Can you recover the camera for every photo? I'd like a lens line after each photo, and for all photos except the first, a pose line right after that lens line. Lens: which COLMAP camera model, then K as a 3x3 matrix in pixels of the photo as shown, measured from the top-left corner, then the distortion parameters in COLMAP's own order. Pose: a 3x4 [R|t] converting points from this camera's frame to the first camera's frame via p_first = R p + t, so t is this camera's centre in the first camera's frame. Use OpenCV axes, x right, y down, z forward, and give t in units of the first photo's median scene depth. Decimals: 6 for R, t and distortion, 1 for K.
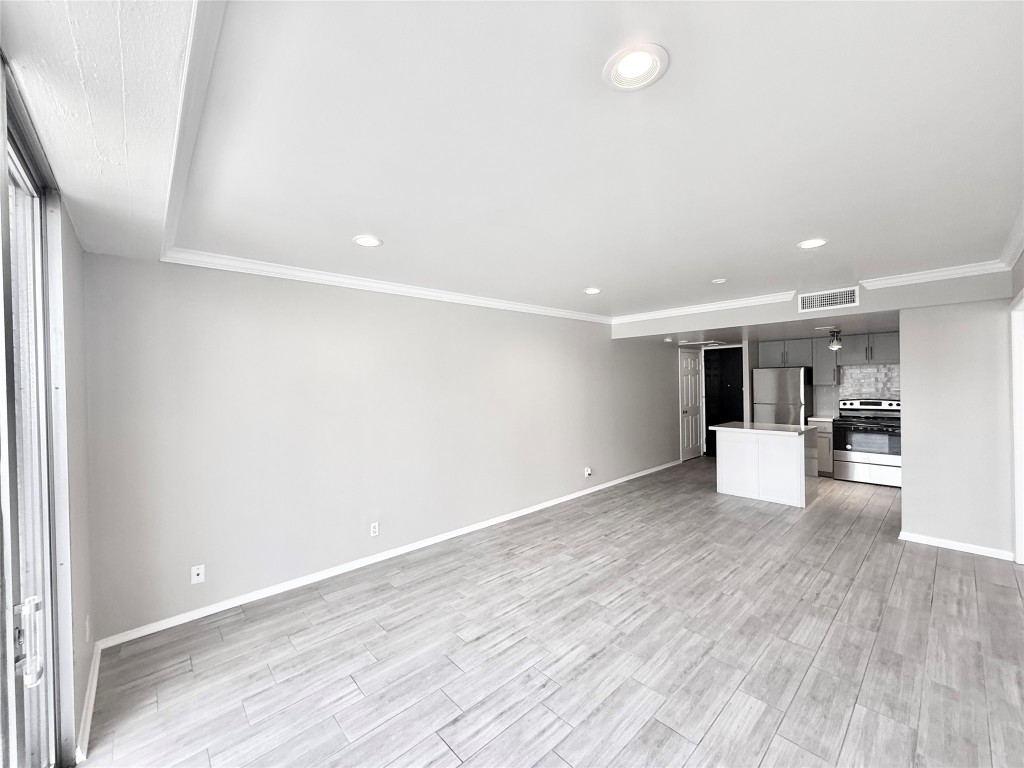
lens RADIAL K [[407.4, 0, 511.1], [0, 407.4, 385.7], [0, 0, 1]] dist [0.000312, -0.000201]
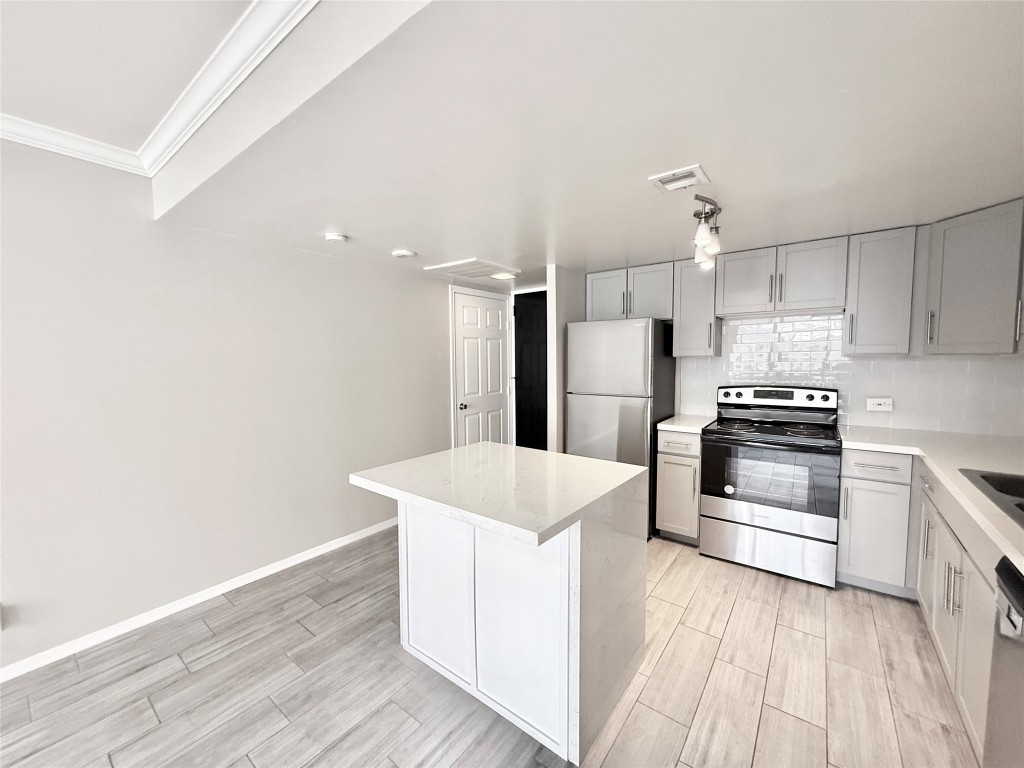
lens RADIAL K [[407.4, 0, 510.0], [0, 407.4, 385.8], [0, 0, 1]] dist [0.000312, -0.000201]
pose [[0.984280, -0.000978, 0.176613, 0.846326], [-0.009163, 0.998355, 0.056599, 0.015222], [-0.176378, -0.057327, 0.982652, 1.004716]]
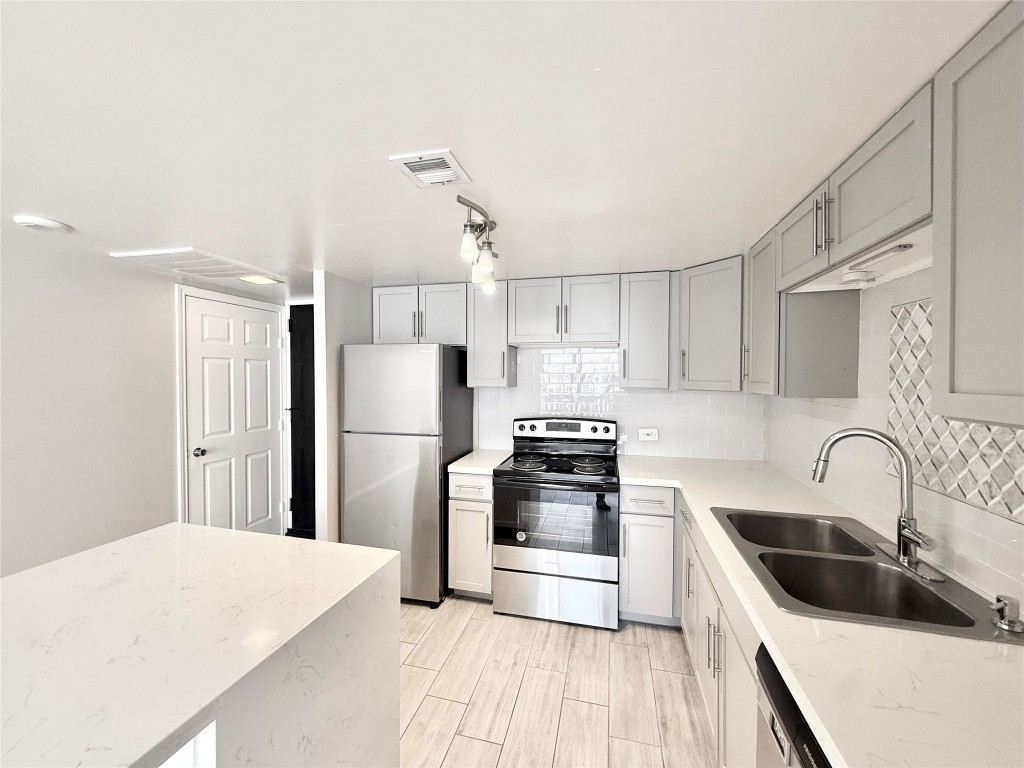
lens RADIAL K [[407.4, 0, 510.9], [0, 407.4, 385.2], [0, 0, 1]] dist [0.000312, -0.000201]
pose [[0.832951, 0.011425, 0.553229, 0.987372], [-0.016093, 0.999864, 0.003581, -0.010319], [-0.553113, -0.011886, 0.833021, 1.109373]]
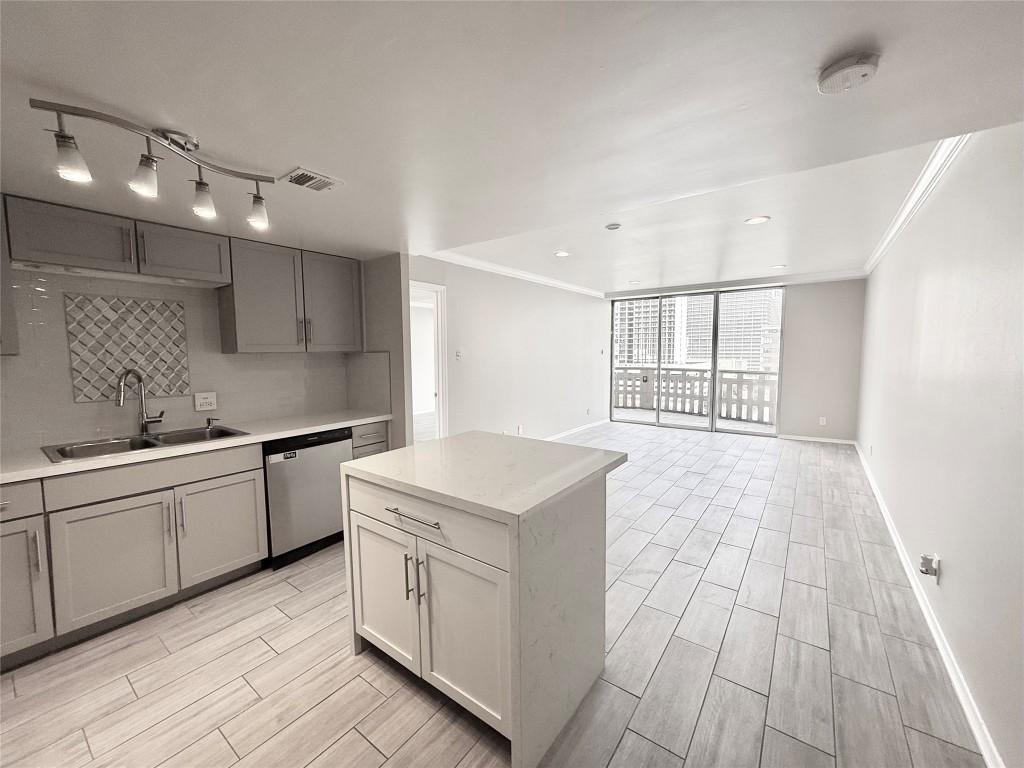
lens RADIAL K [[407.4, 0, 511.2], [0, 407.4, 384.8], [0, 0, 1]] dist [0.000312, -0.000201]
pose [[-0.980937, 0.043694, -0.189349, 0.995413], [0.025683, 0.994996, 0.096552, 0.004216], [0.192620, 0.089849, -0.977151, 2.024391]]
